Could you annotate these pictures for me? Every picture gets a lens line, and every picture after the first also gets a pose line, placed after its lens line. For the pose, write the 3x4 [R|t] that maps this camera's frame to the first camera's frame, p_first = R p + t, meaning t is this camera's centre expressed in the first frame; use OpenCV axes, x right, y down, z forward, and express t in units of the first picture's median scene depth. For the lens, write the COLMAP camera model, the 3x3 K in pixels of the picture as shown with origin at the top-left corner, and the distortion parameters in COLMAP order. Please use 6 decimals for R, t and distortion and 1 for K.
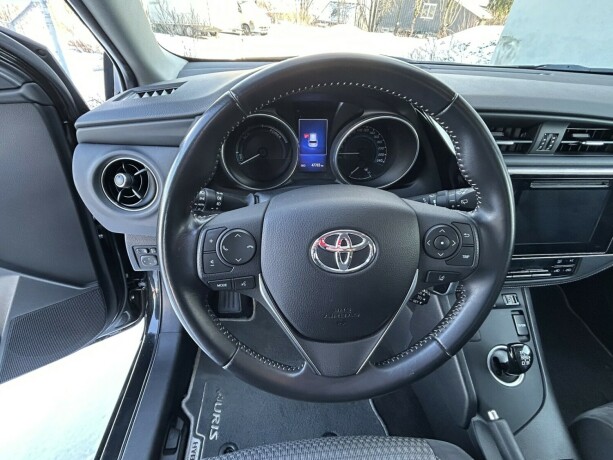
lens RADIAL K [[305.3, 0, 304.3], [0, 305.3, 230.9], [0, 0, 1]] dist [0.002419, 0.001429]
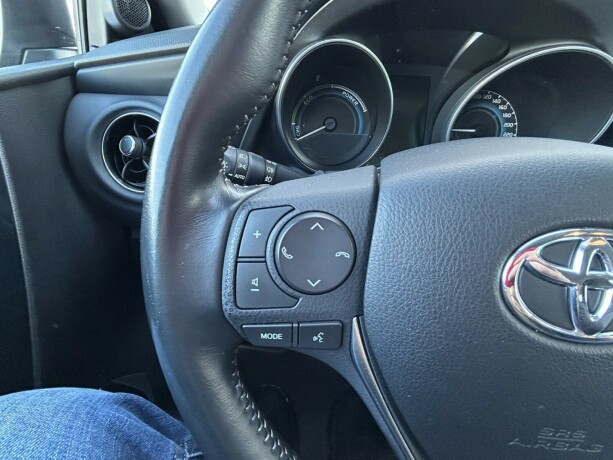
lens RADIAL K [[305.3, 0, 297.5], [0, 305.3, 224.0], [0, 0, 1]] dist [0.002419, 0.001429]
pose [[0.990462, 0.063716, -0.122166, -0.126170], [-0.073309, 0.994432, -0.075704, 0.030646], [0.116662, 0.083938, 0.989618, 0.370204]]
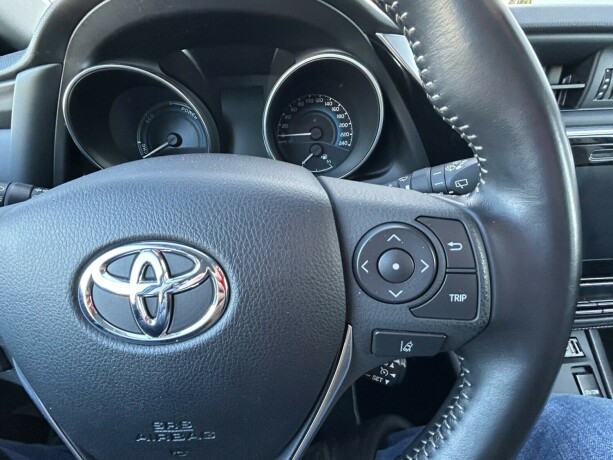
lens RADIAL K [[305.3, 0, 297.7], [0, 305.3, 224.7], [0, 0, 1]] dist [0.002419, 0.001429]
pose [[0.994643, -0.035735, -0.096995, 0.246848], [0.027670, 0.996144, -0.083251, 0.009313], [0.099596, 0.080121, 0.991797, 0.385791]]
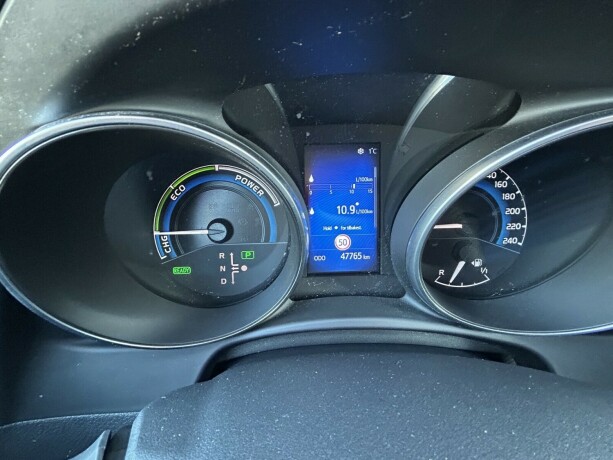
lens RADIAL K [[305.3, 0, 303.0], [0, 305.3, 228.5], [0, 0, 1]] dist [0.002419, 0.001429]
pose [[0.997636, -0.022230, -0.065018, 0.001114], [0.012949, 0.990089, -0.139840, -0.232729], [0.067482, 0.138667, 0.988037, 0.698444]]
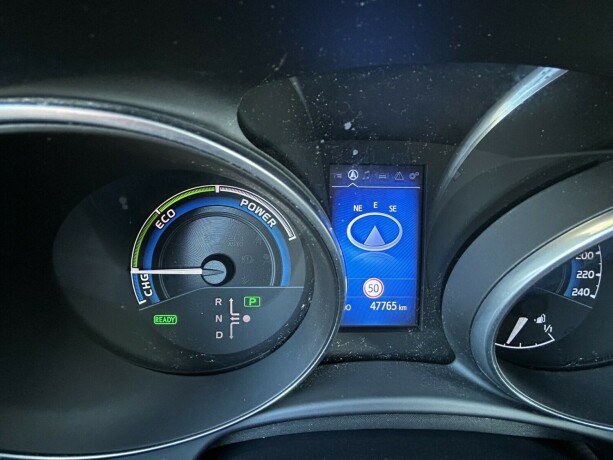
lens RADIAL K [[305.3, 0, 299.9], [0, 305.3, 228.8], [0, 0, 1]] dist [0.002419, 0.001429]
pose [[0.999135, 0.008973, -0.040611, -0.044526], [-0.016160, 0.983485, -0.180264, -0.280294], [0.038323, 0.180764, 0.982780, 0.791846]]
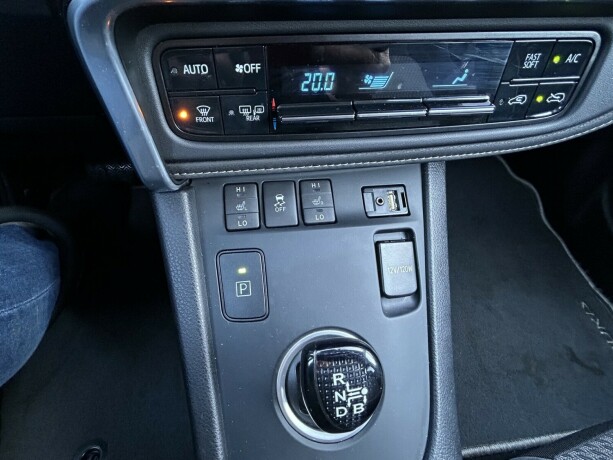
lens RADIAL K [[305.3, 0, 302.7], [0, 305.3, 229.7], [0, 0, 1]] dist [0.002419, 0.001429]
pose [[0.999456, -0.028691, 0.016292, 0.758643], [0.023800, 0.968908, 0.246274, 0.220280], [-0.022851, -0.245752, 0.969063, 0.854270]]
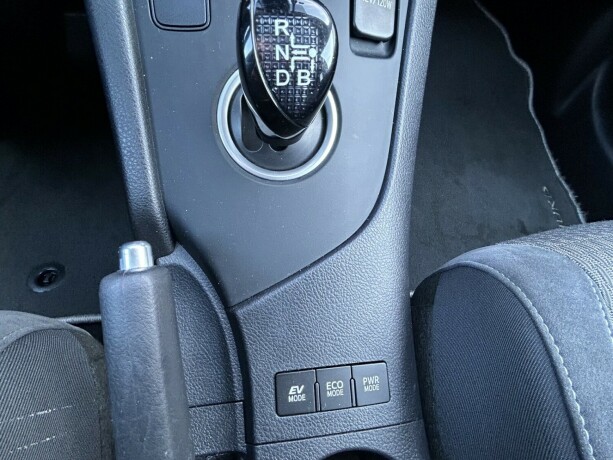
lens RADIAL K [[305.3, 0, 303.1], [0, 305.3, 226.1], [0, 0, 1]] dist [0.002419, 0.001429]
pose [[0.995510, 0.036063, 0.087518, 0.797323], [-0.074382, 0.869869, 0.487643, 0.462852], [-0.058543, -0.491963, 0.868646, 0.821352]]
